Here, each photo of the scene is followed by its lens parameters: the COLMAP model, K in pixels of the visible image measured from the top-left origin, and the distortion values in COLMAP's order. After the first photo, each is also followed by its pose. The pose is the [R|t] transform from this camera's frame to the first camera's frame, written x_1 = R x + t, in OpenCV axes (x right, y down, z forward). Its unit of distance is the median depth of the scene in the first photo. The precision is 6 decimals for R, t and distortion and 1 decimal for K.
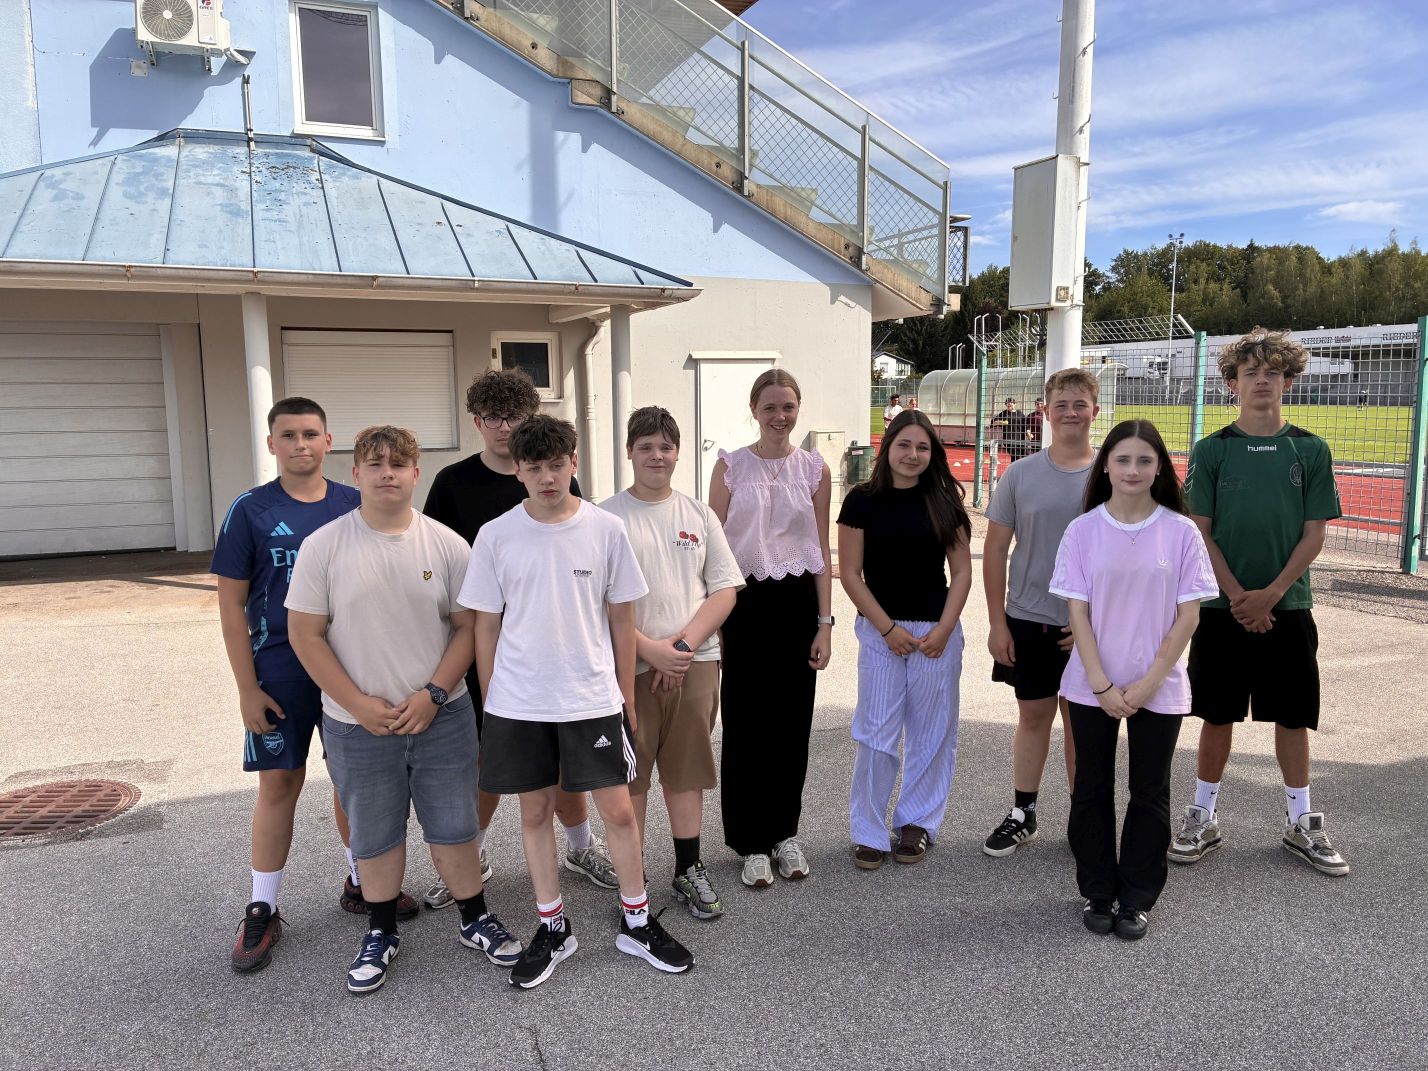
lens RADIAL K [[1096.5, 0, 704.6], [0, 1096.5, 544.7], [0, 0, 1]] dist [0.030136, -0.028341]
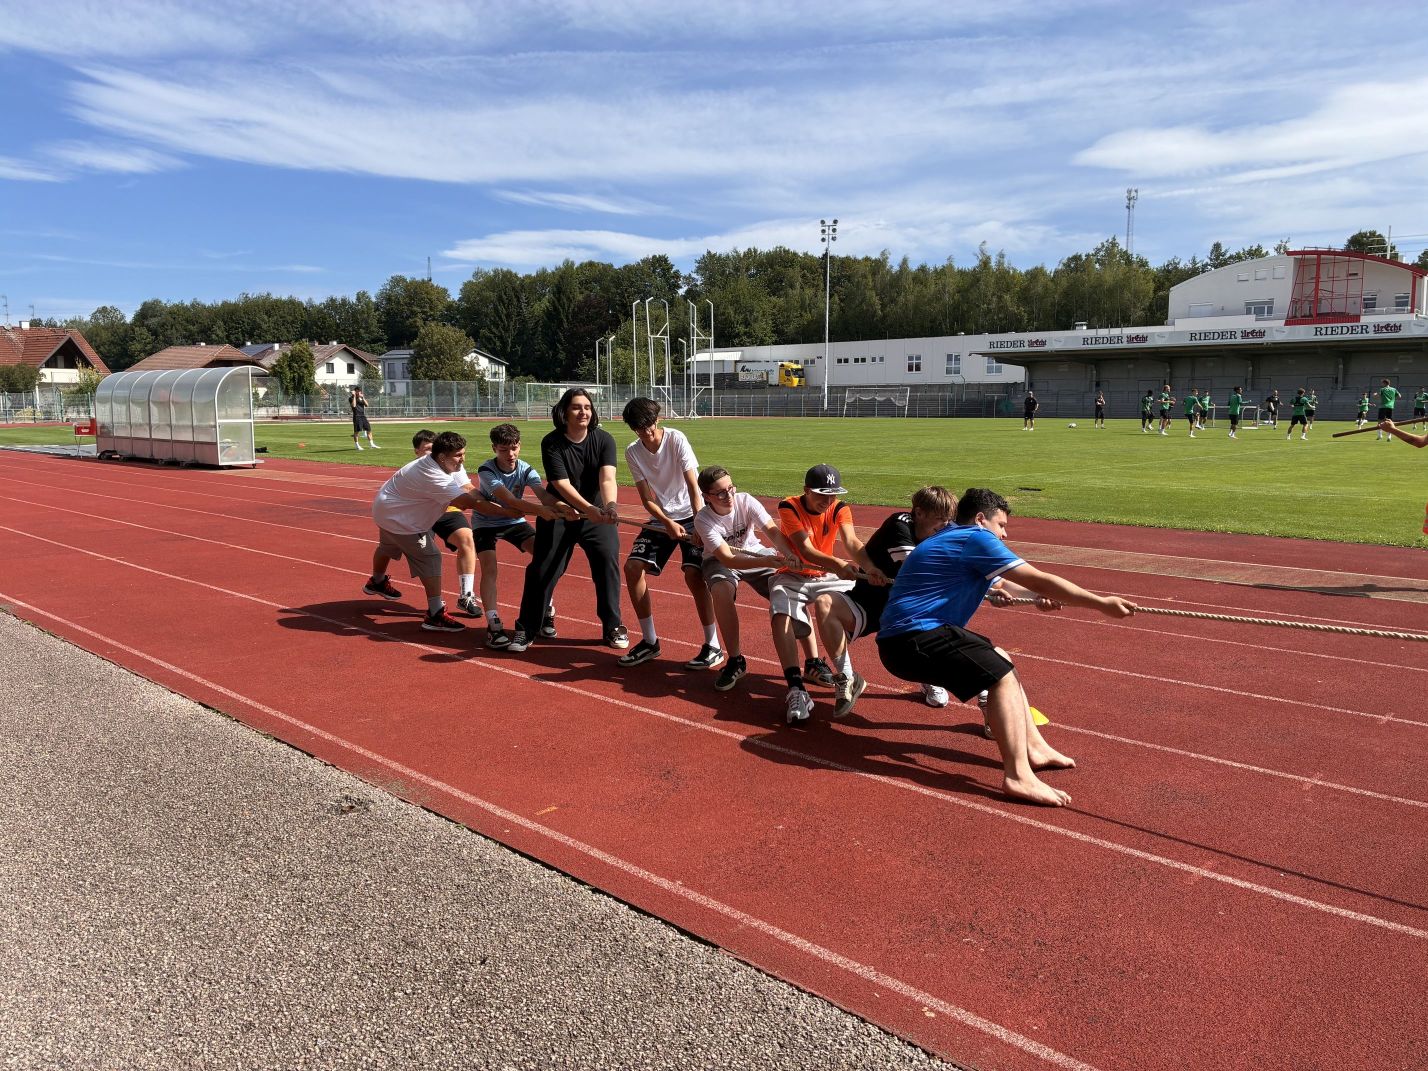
lens RADIAL K [[1096.5, 0, 710.4], [0, 1096.5, 538.8], [0, 0, 1]] dist [0.030136, -0.028341]
pose [[0.910121, -0.044700, 0.411925, -0.019526], [0.050308, 0.998730, -0.002776, -0.024118], [-0.411277, 0.023249, 0.911214, 0.186414]]
